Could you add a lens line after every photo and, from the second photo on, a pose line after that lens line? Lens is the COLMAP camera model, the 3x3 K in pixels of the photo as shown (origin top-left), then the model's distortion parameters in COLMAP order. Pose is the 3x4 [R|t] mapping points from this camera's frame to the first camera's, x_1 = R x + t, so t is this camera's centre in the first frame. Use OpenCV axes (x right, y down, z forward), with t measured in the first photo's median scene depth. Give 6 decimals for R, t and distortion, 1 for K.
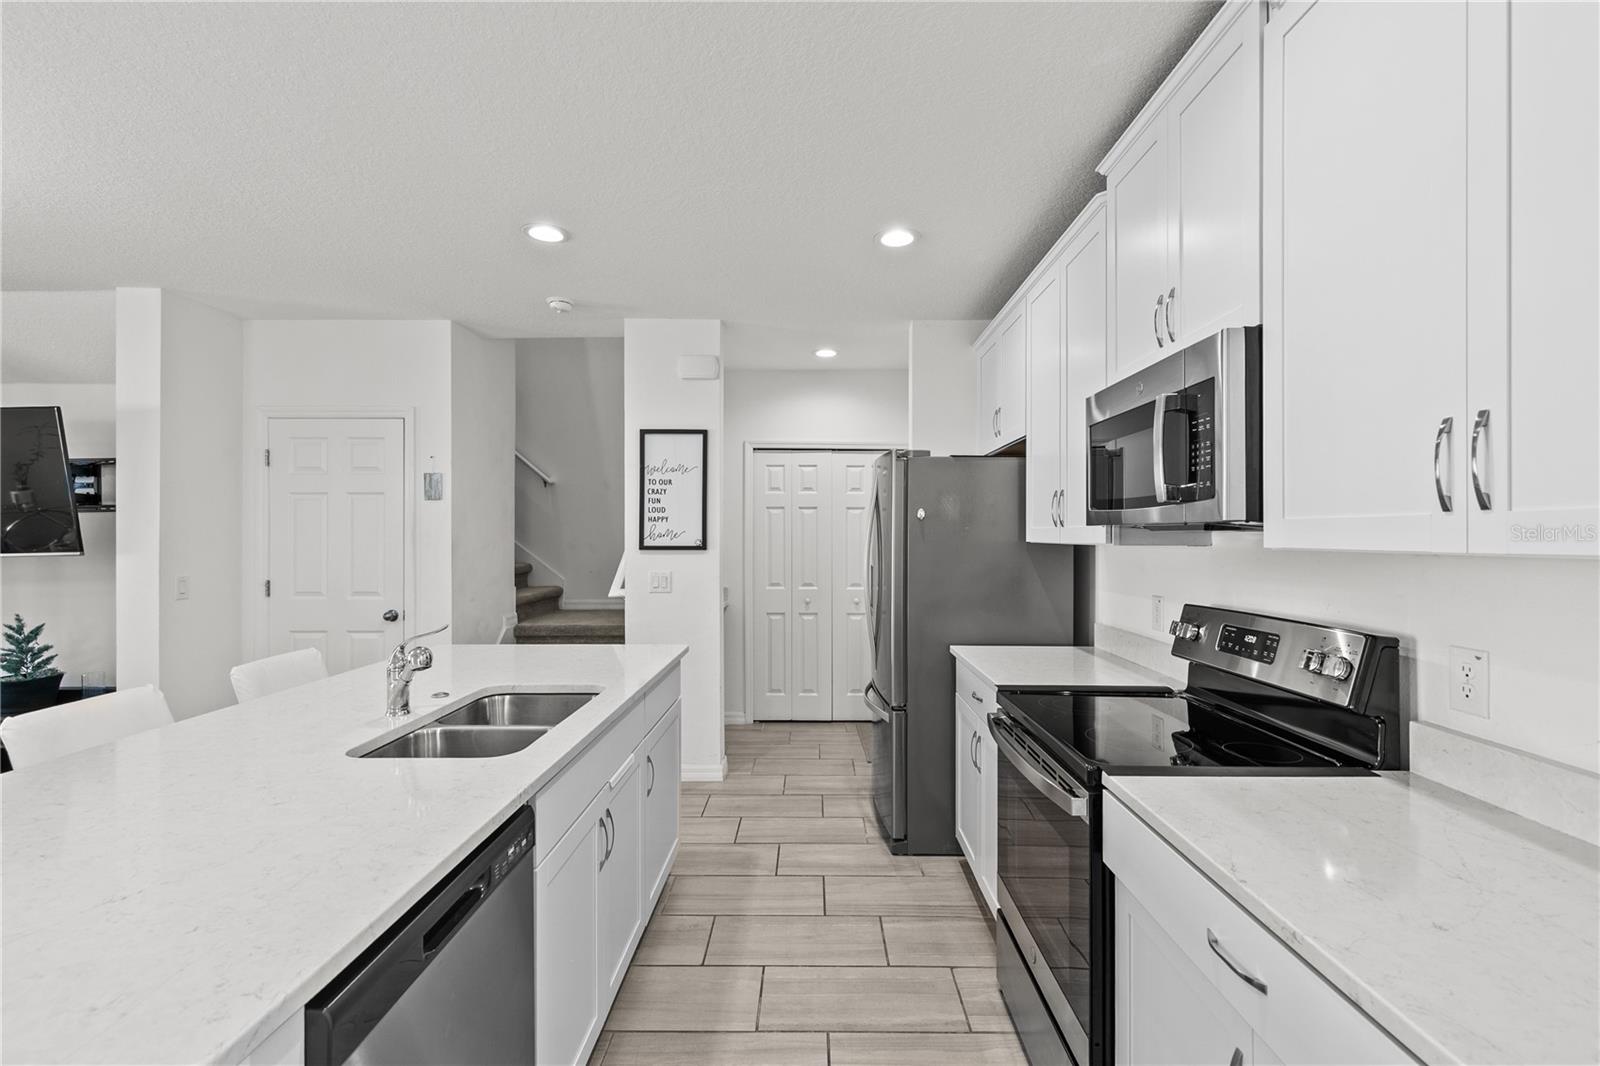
lens RADIAL K [[713.4, 0, 807.6], [0, 713.4, 533.5], [0, 0, 1]] dist [0.006022, 0.000259]
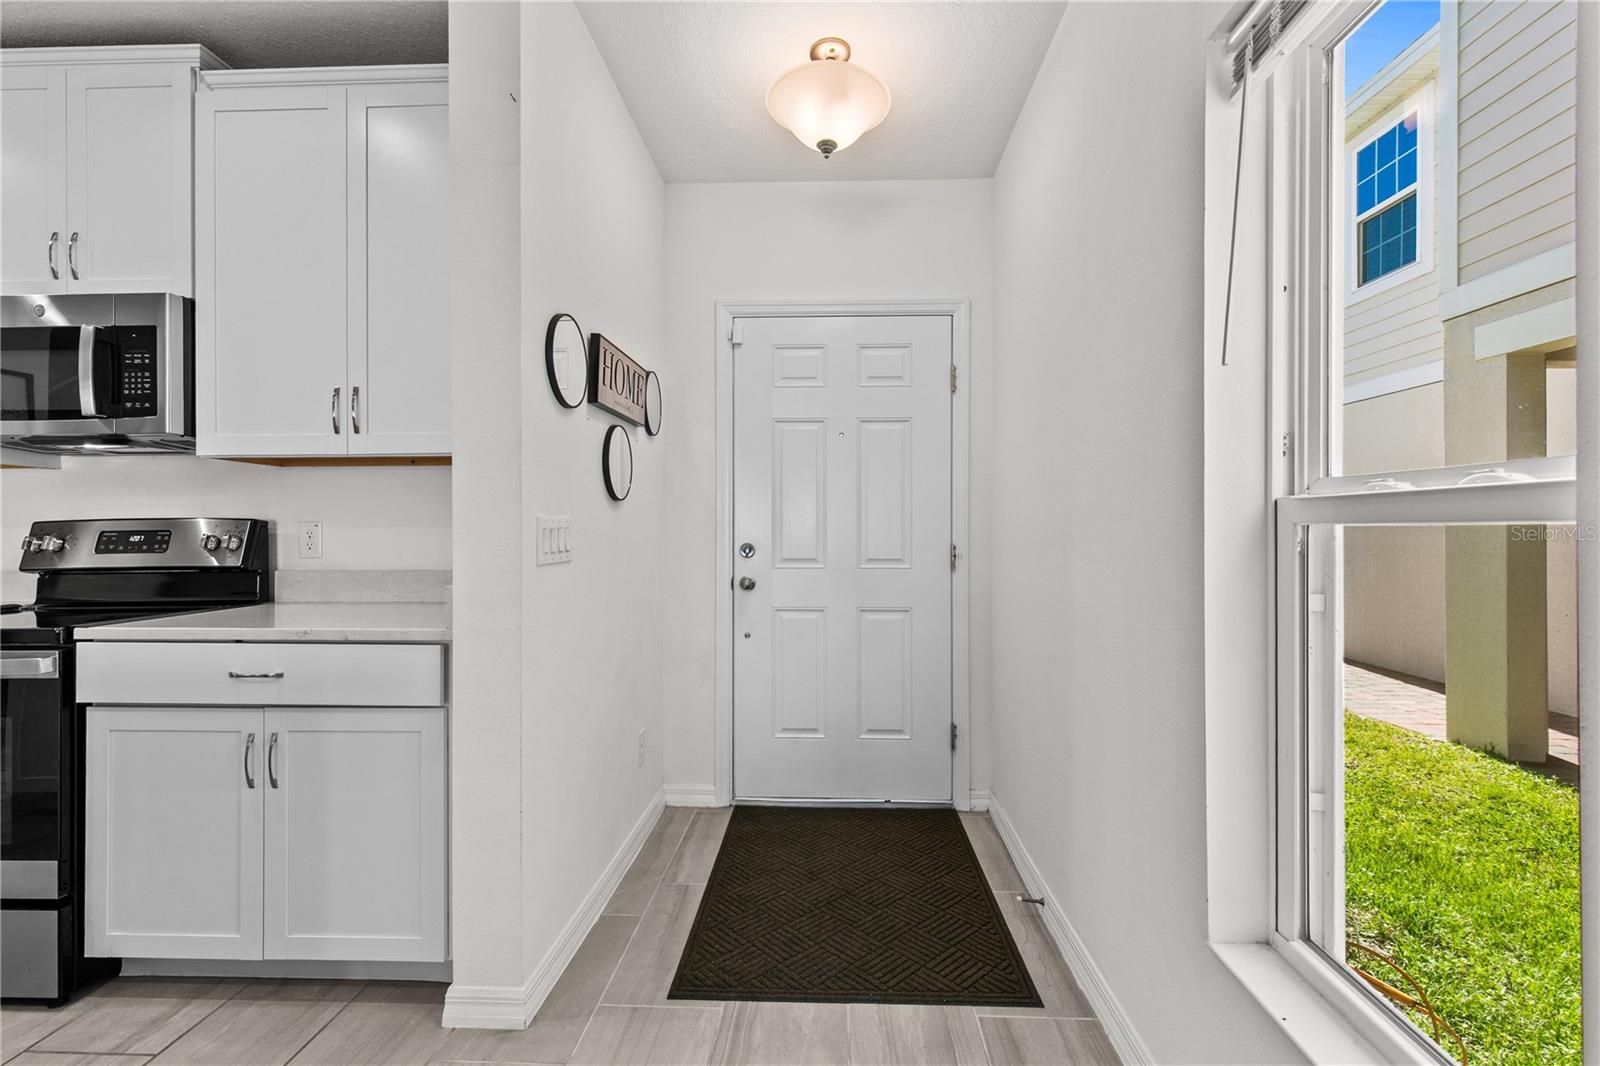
lens RADIAL K [[719.4, 0, 809.8], [0, 719.4, 523.8], [0, 0, 1]] dist [0.005394, -0.000182]
pose [[0.036806, 0.006749, 0.999300, -0.282164], [0.000454, 0.999977, -0.006770, 0.062053], [-0.999322, 0.000702, 0.036802, -0.103293]]
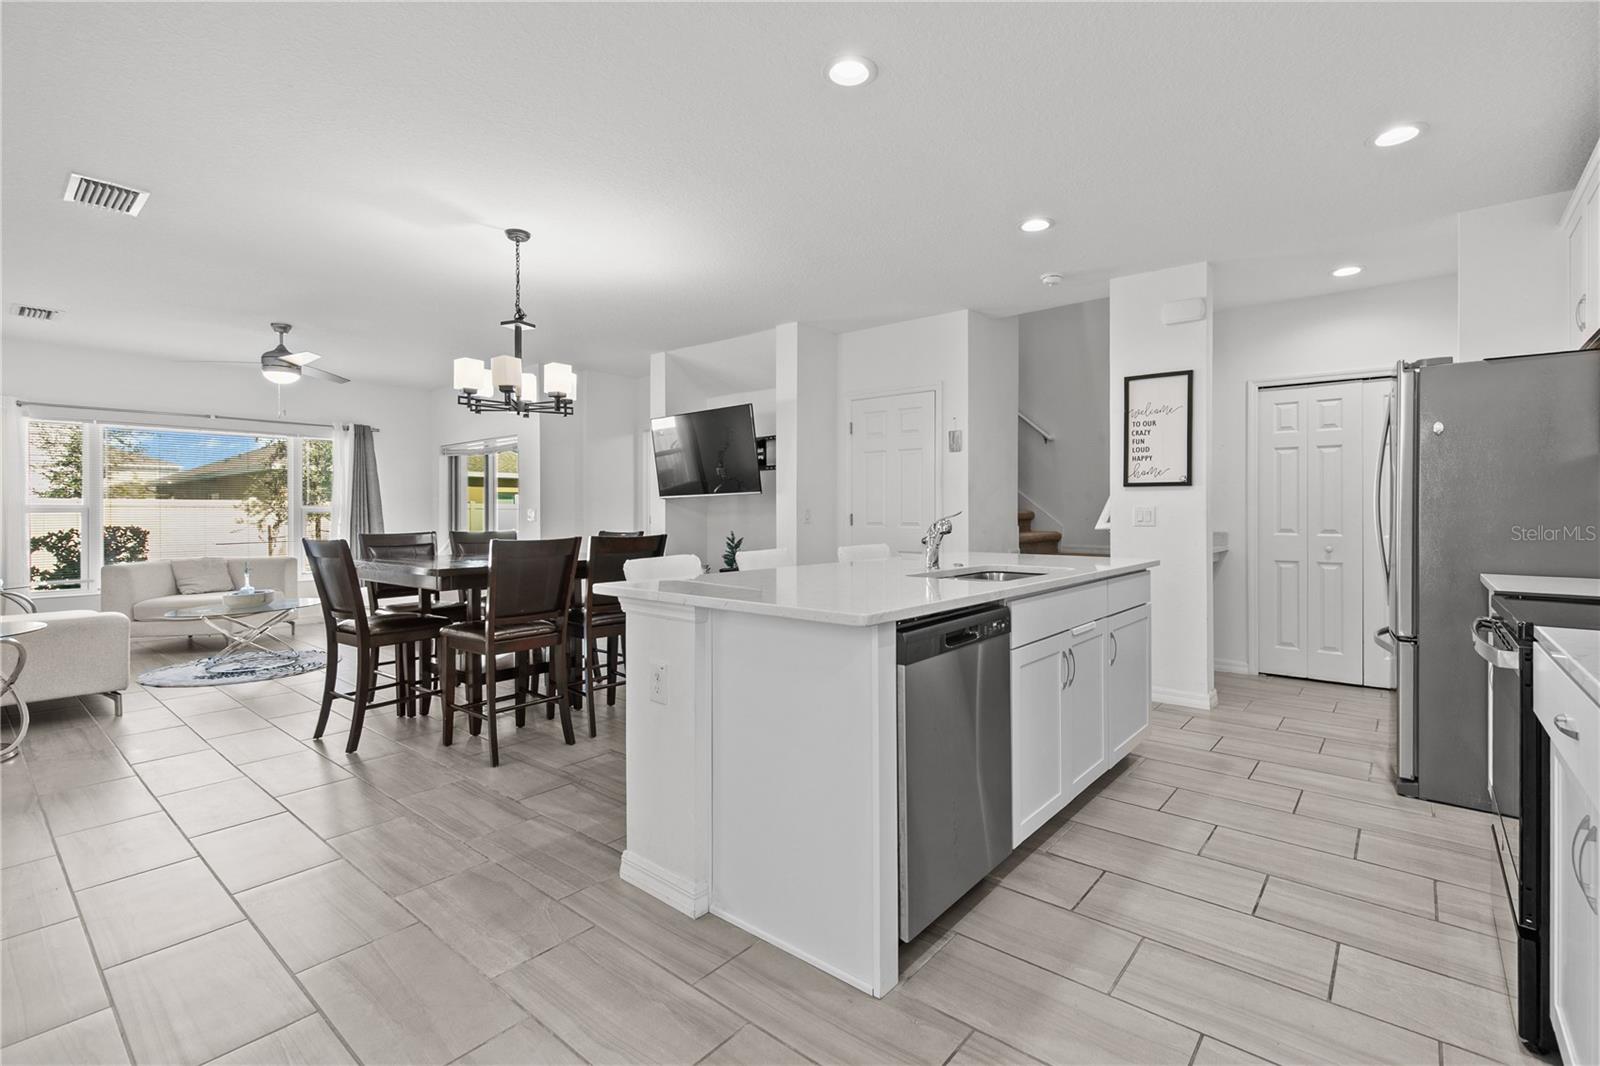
lens RADIAL K [[721.0, 0, 806.0], [0, 721.0, 511.4], [0, 0, 1]] dist [0.004479, -0.000272]
pose [[0.771070, 0.000372, -0.636750, 0.099420], [0.000388, 0.999999, 0.001054, 0.062161], [0.636750, -0.001060, 0.771070, -0.178956]]
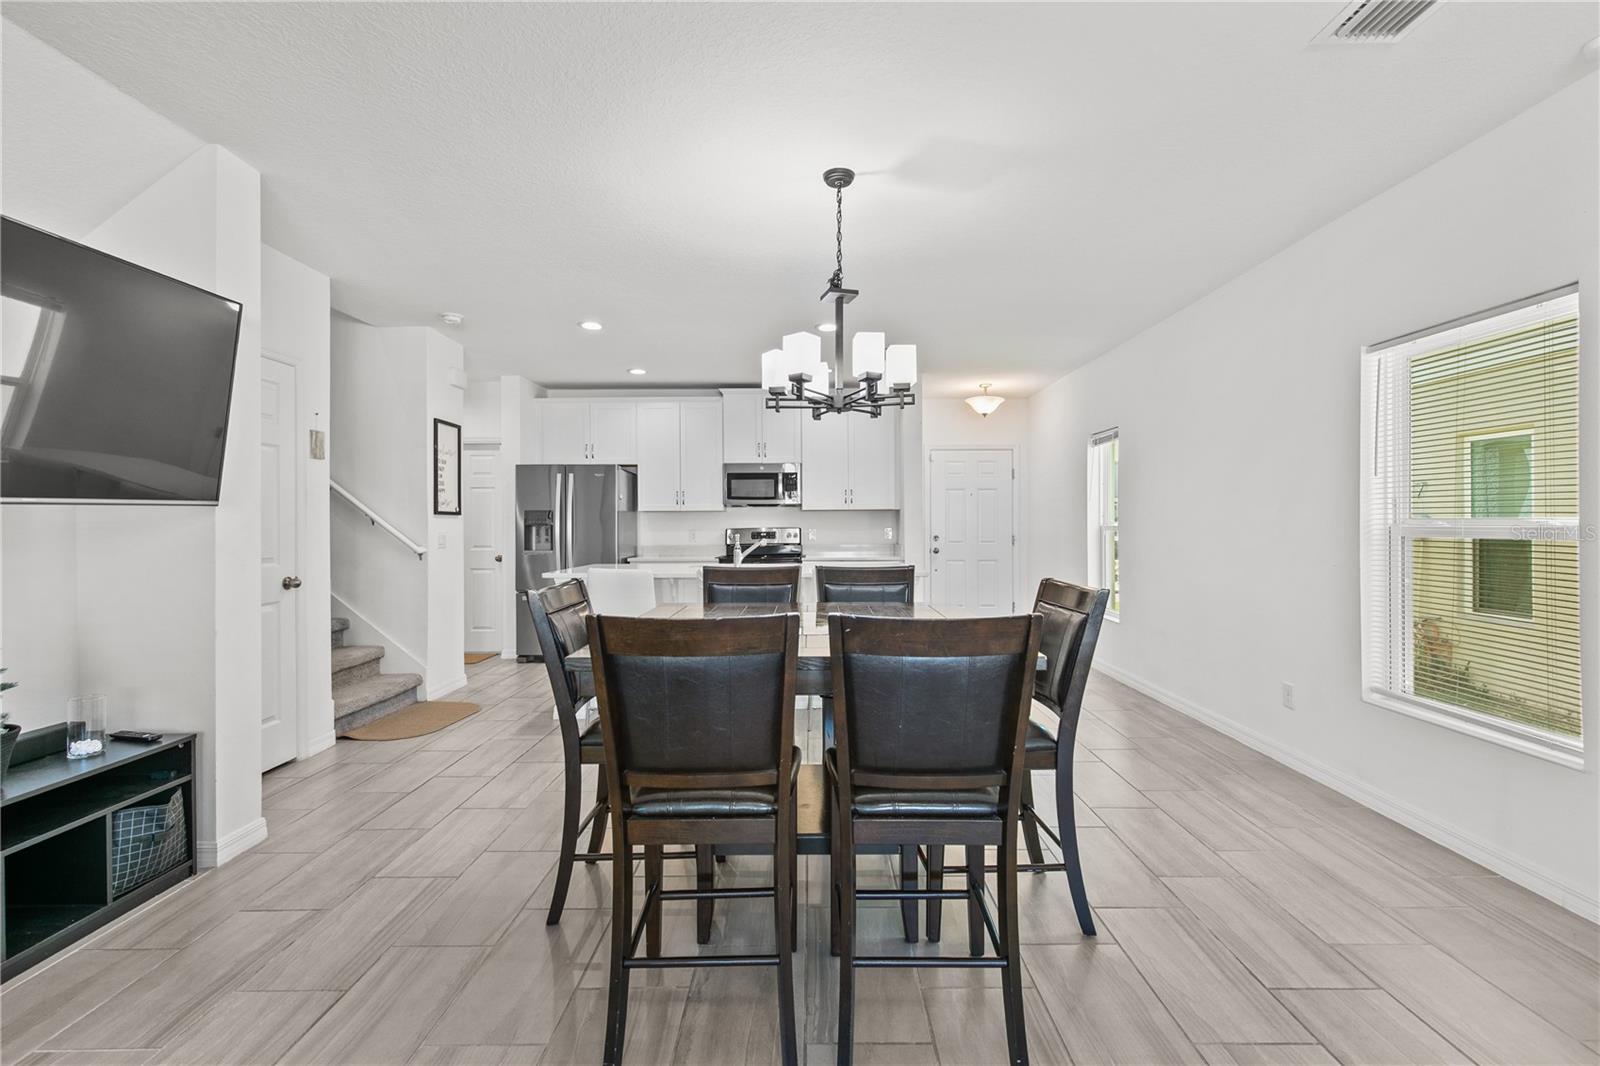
lens RADIAL K [[719.4, 0, 809.8], [0, 719.4, 523.8], [0, 0, 1]] dist [0.005394, -0.000182]
pose [[-0.003922, 0.002788, 0.999988, -1.568814], [0.005120, 0.999983, -0.002768, 0.048499], [-0.999979, 0.005109, -0.003936, 0.362625]]
